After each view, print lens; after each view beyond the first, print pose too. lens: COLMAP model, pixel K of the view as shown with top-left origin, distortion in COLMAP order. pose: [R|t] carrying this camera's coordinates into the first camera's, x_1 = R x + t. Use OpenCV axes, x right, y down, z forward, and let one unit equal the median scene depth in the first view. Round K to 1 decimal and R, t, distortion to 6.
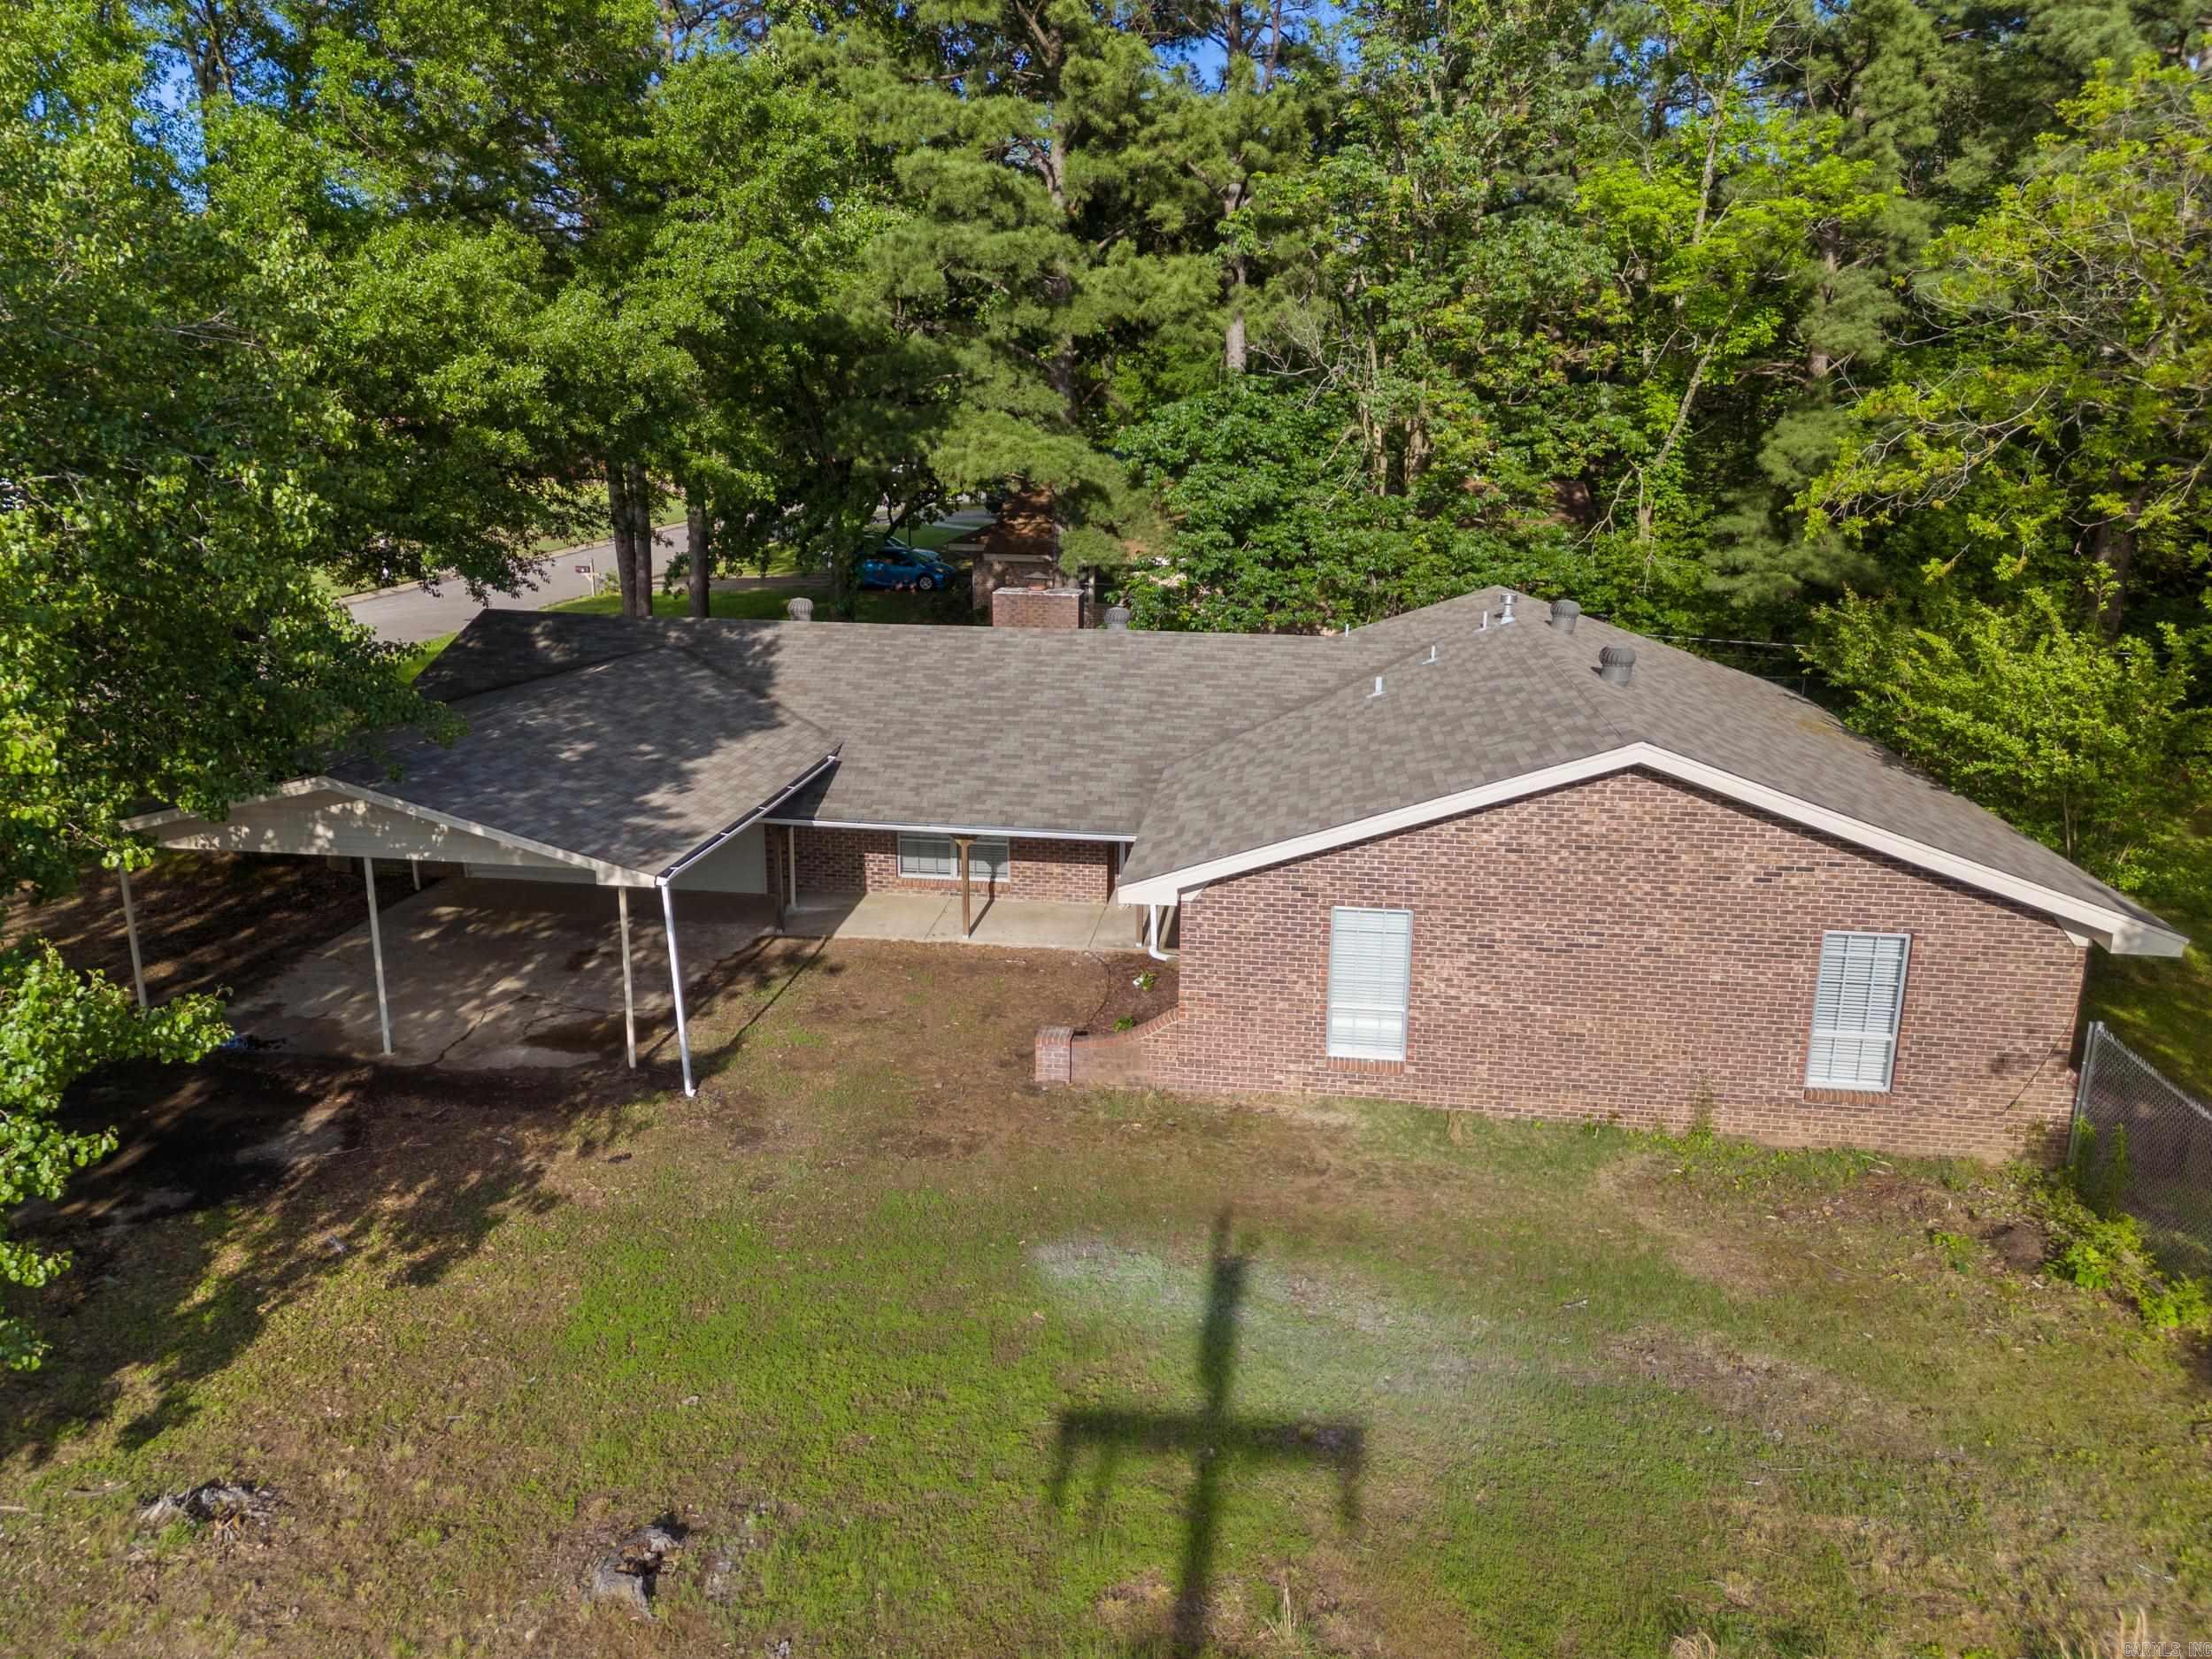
lens RADIAL K [[1628.0, 0, 1106.0], [0, 1628.0, 829.5], [0, 0, 1]] dist [0.066451, -0.055105]
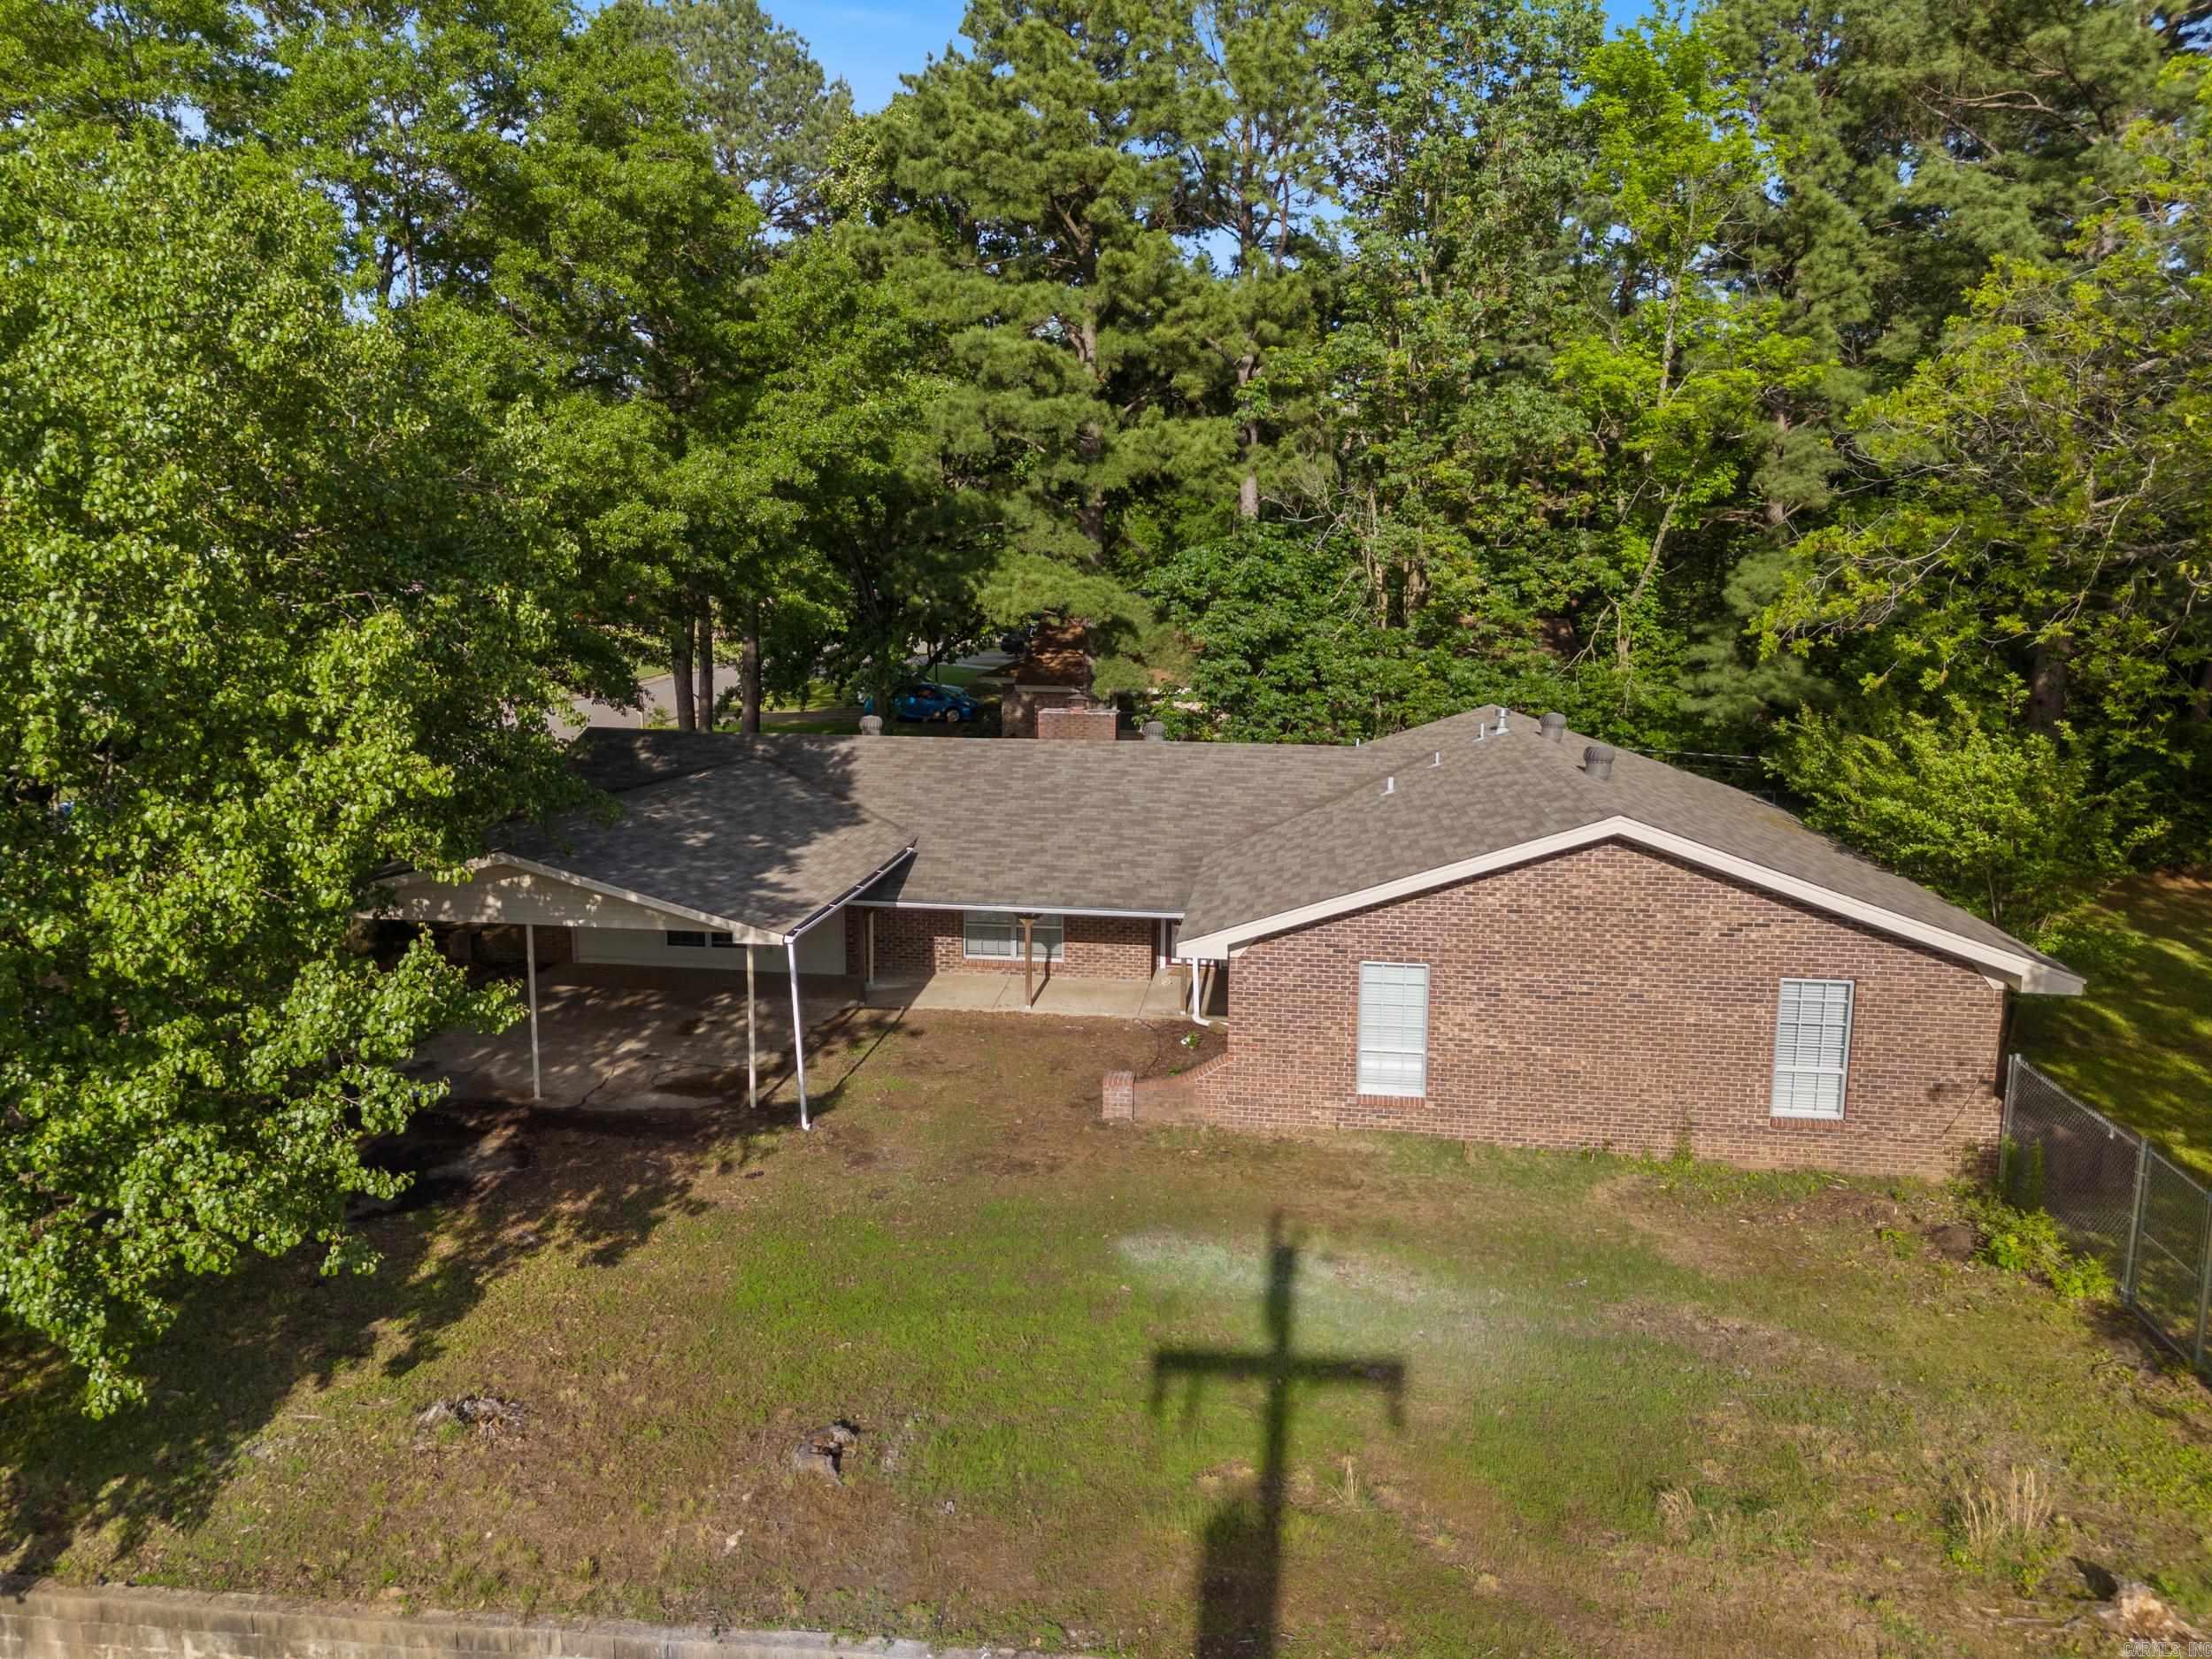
lens RADIAL K [[1628.0, 0, 1106.0], [0, 1628.0, 829.5], [0, 0, 1]] dist [0.066451, -0.055105]
pose [[0.999991, -0.002981, 0.003123, -0.044505], [0.003245, 0.996079, -0.088407, 0.053669], [-0.002847, 0.088416, 0.996080, -0.162944]]
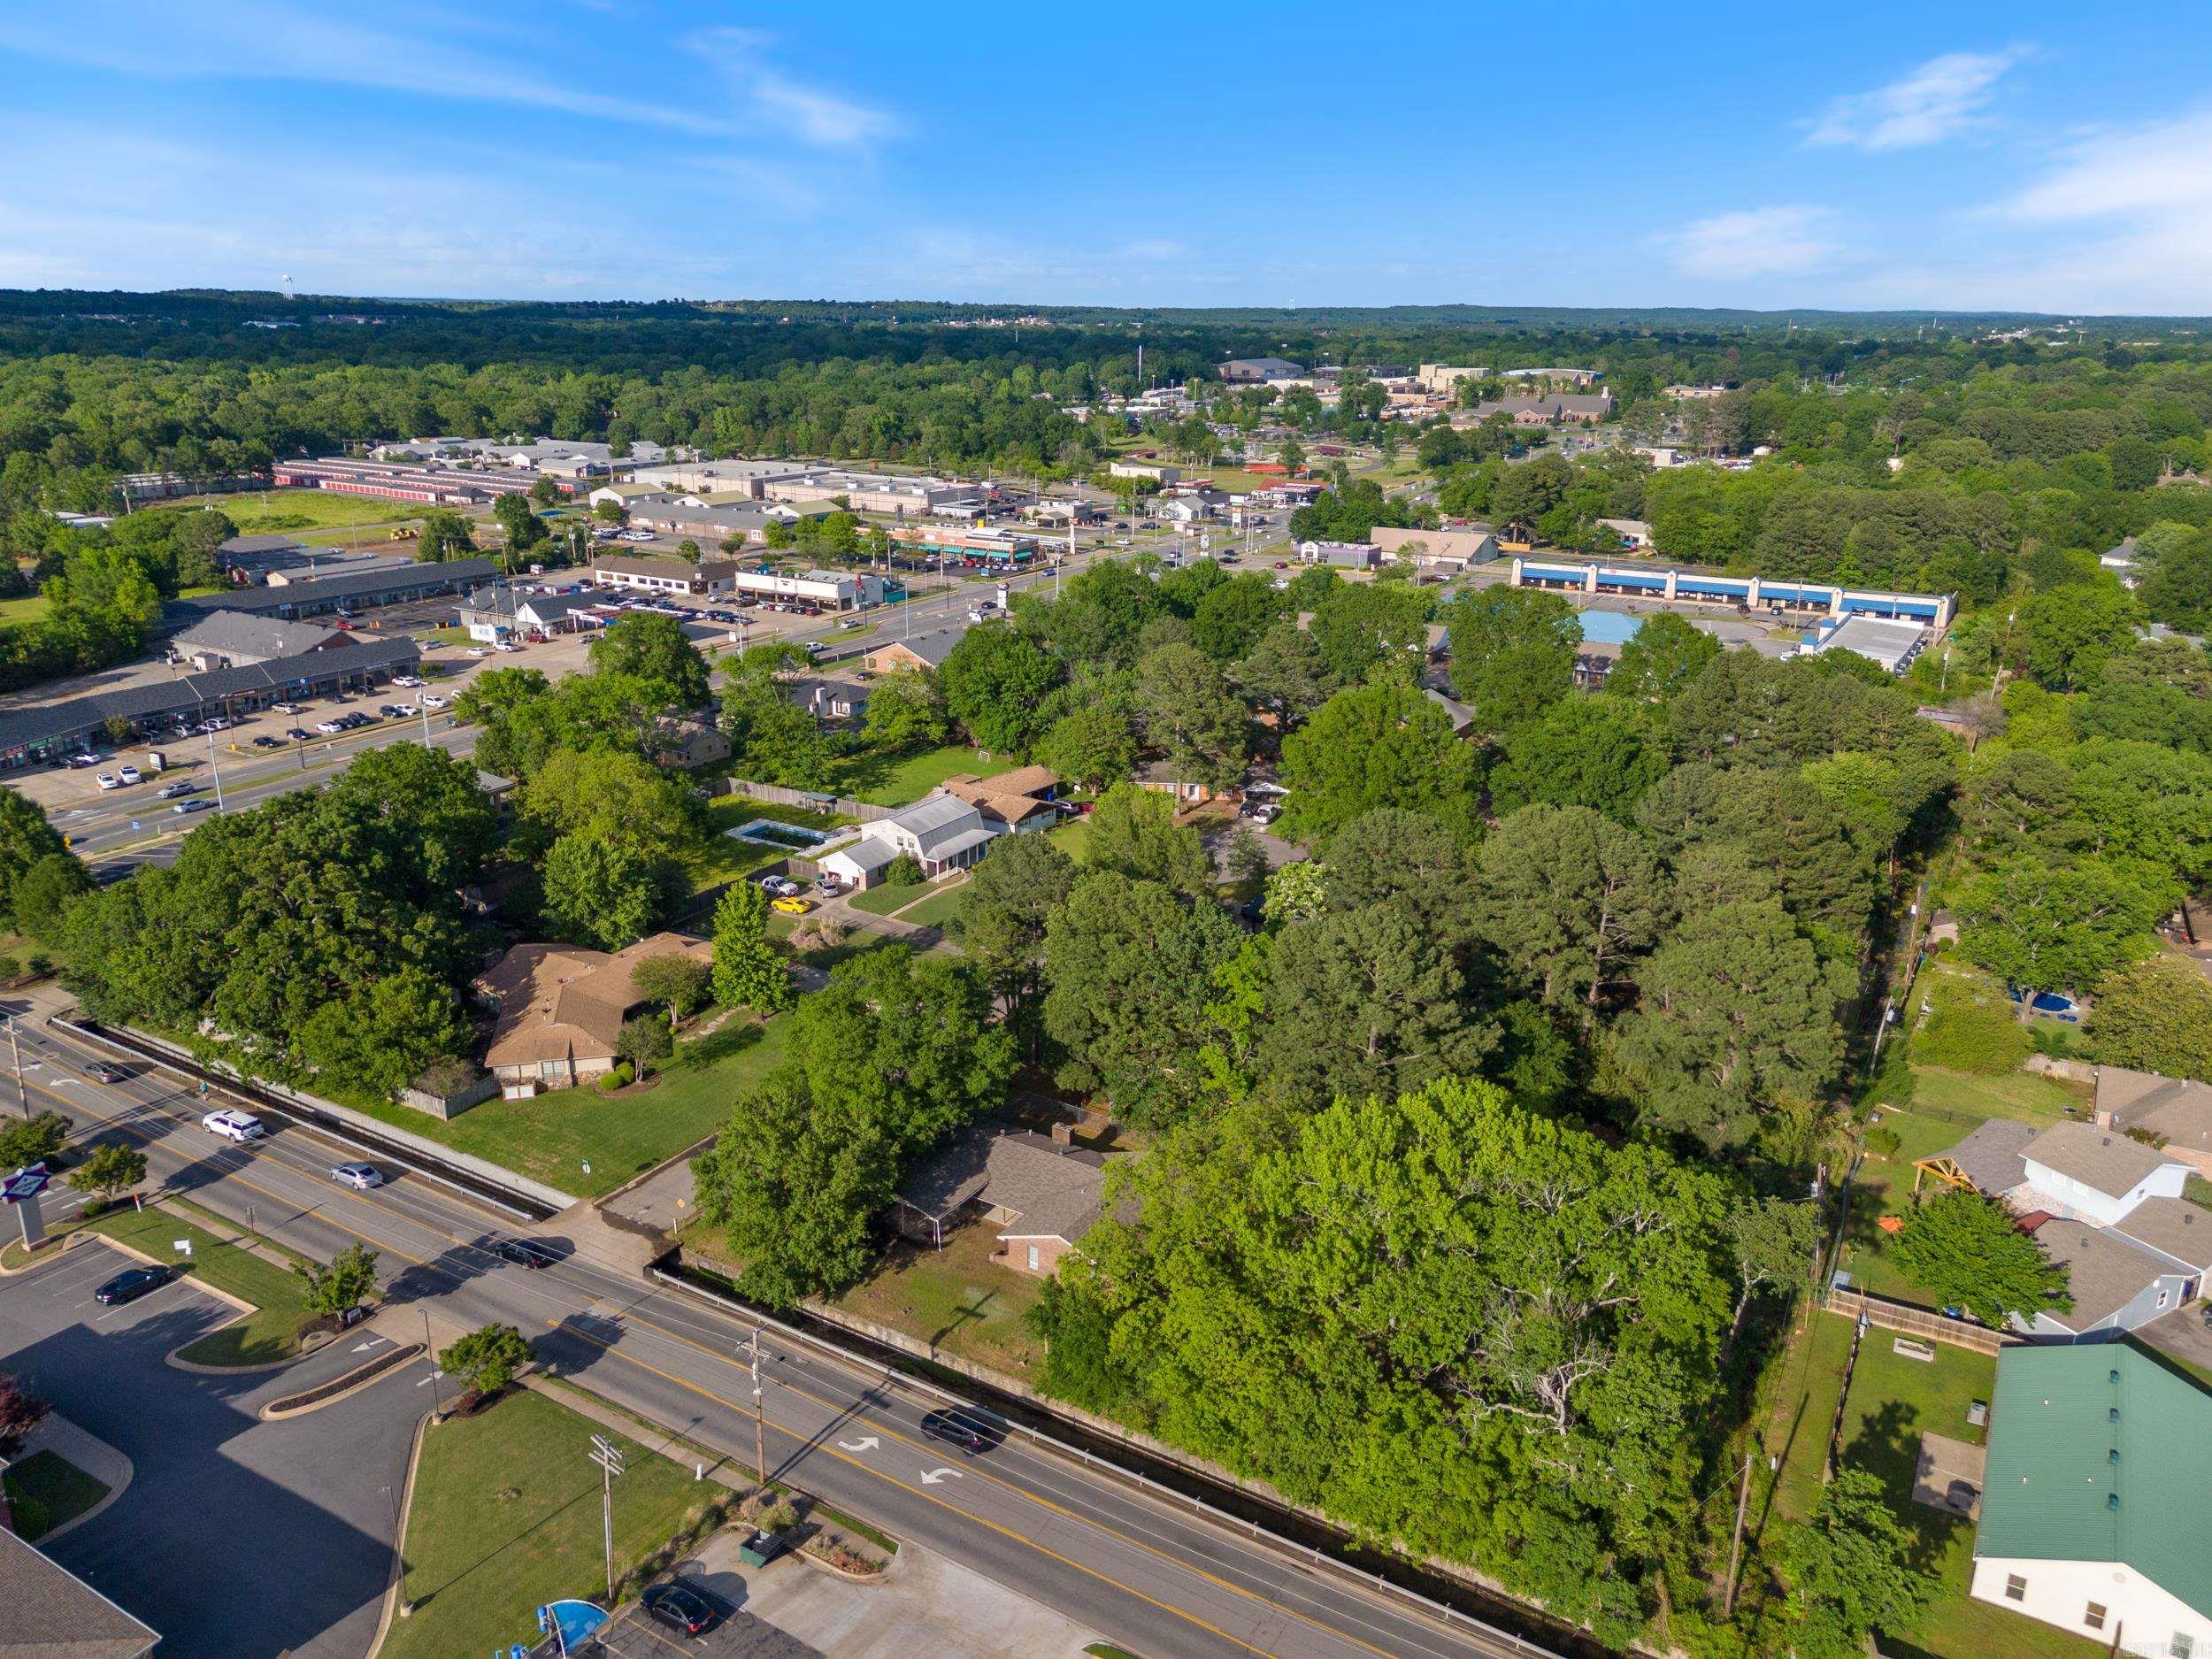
lens RADIAL K [[1628.0, 0, 1106.0], [0, 1628.0, 829.5], [0, 0, 1]] dist [0.066451, -0.055105]
pose [[0.913973, 0.128331, -0.384947, 2.615096], [-0.109316, 0.991469, 0.070983, -2.014168], [0.390772, -0.022796, 0.920205, -4.654319]]
